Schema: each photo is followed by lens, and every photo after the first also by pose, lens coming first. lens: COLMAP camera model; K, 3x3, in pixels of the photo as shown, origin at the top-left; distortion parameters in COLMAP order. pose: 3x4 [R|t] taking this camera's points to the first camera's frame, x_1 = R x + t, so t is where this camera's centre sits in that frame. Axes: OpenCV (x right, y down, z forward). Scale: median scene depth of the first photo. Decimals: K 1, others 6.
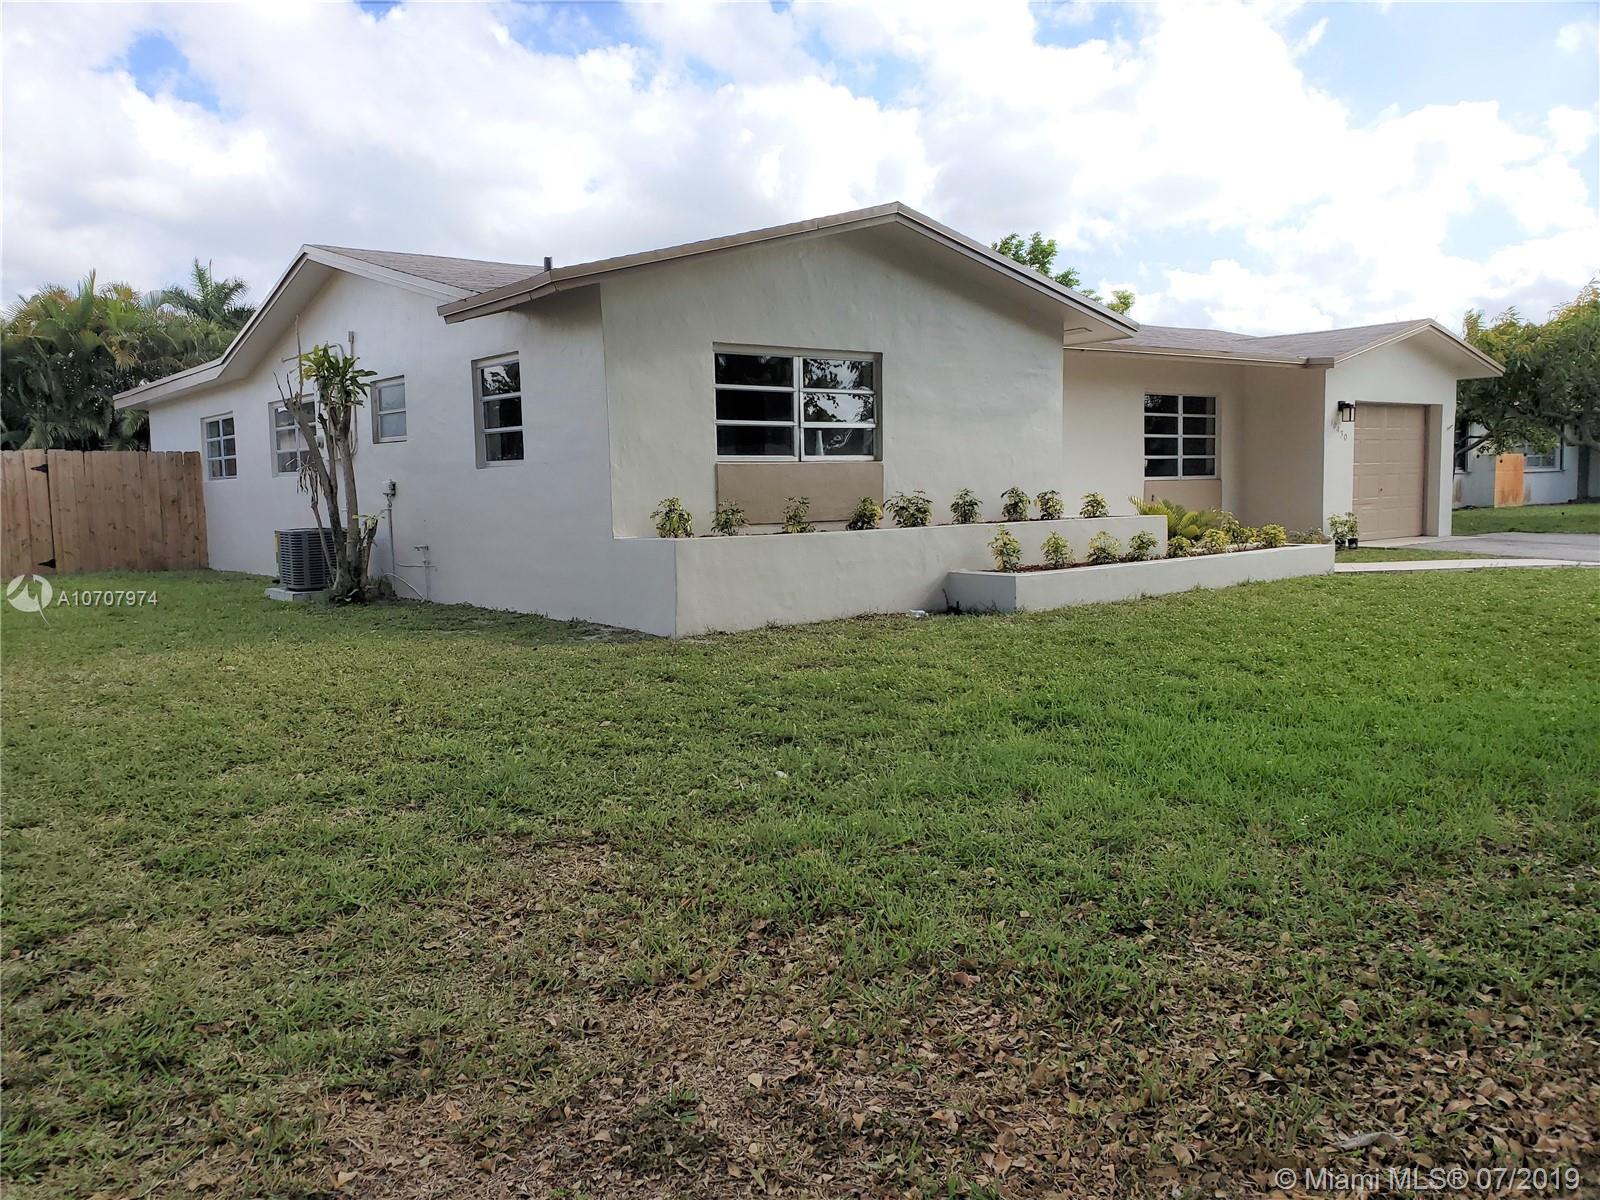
lens RADIAL K [[1238.3, 0, 800.6], [0, 1238.3, 601.2], [0, 0, 1]] dist [0.043028, -0.045548]
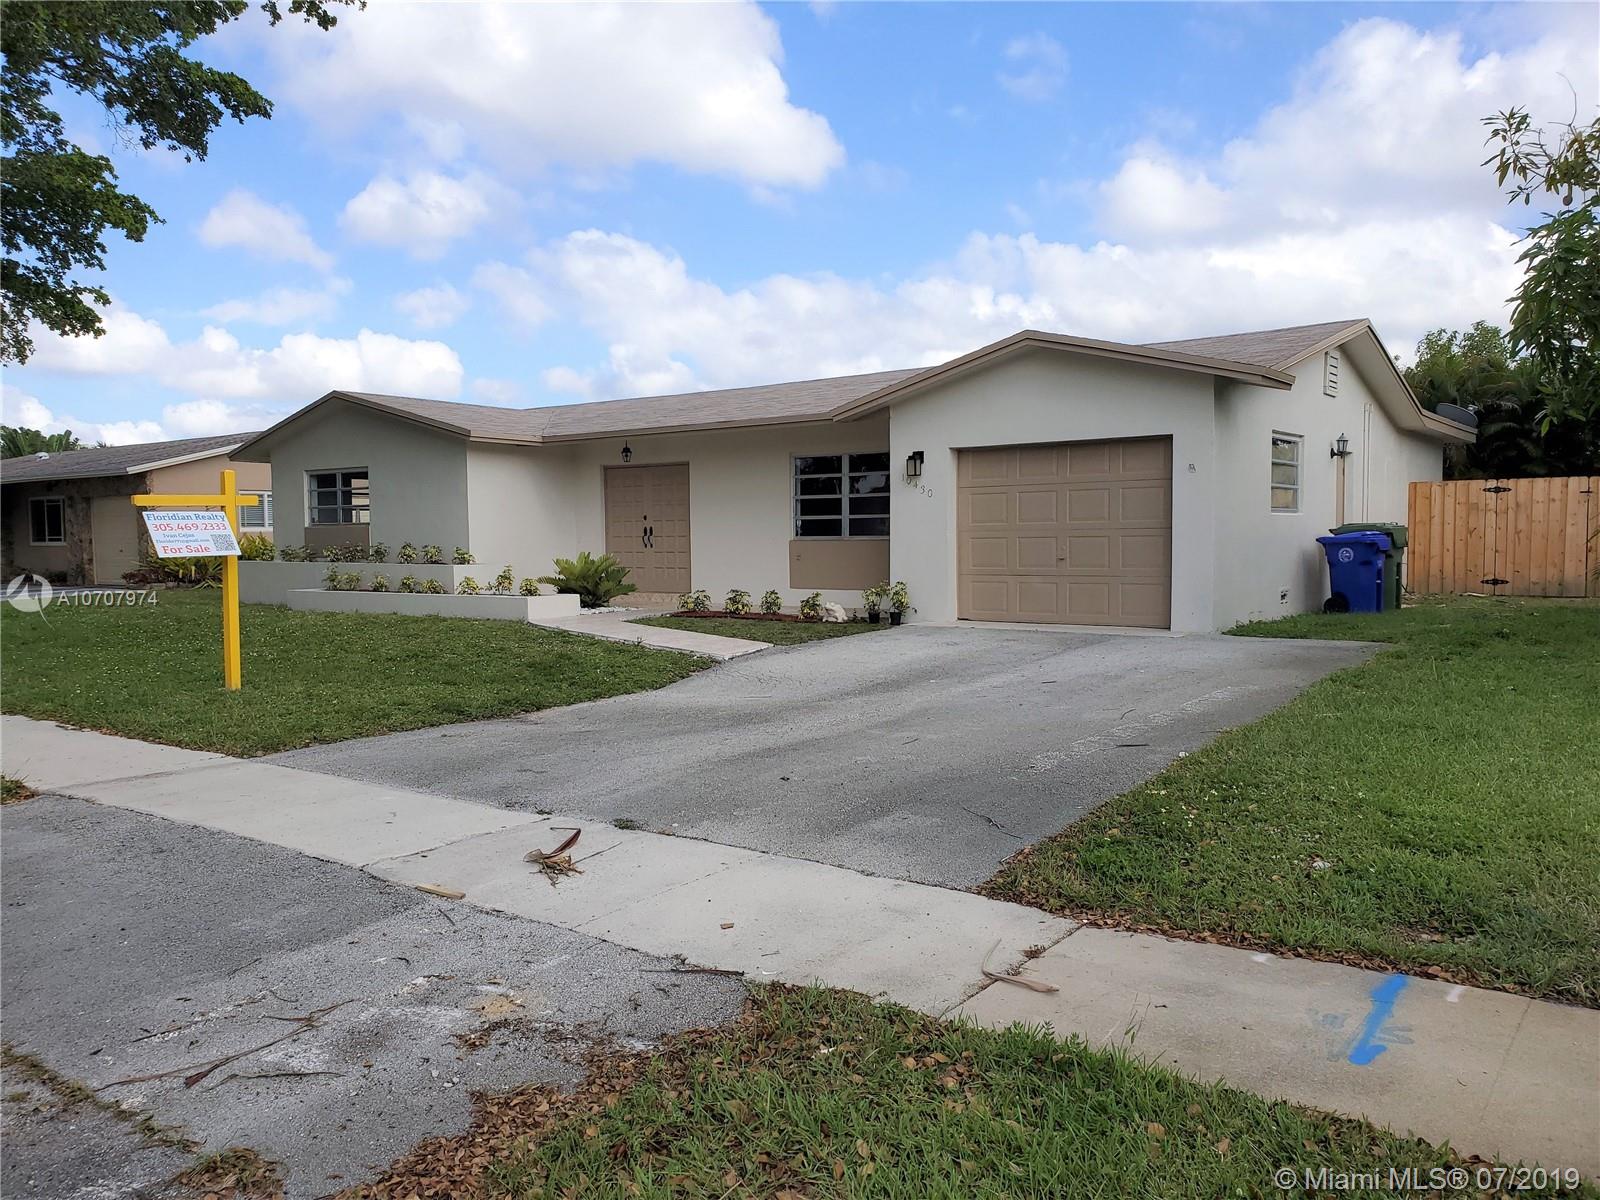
lens RADIAL K [[1238.3, 0, 800.4], [0, 1238.3, 601.2], [0, 0, 1]] dist [0.043028, -0.045548]
pose [[0.258708, 0.068086, -0.963553, 1.254733], [-0.092126, 0.994705, 0.045552, -0.091542], [0.961552, 0.076983, 0.263611, 0.717187]]
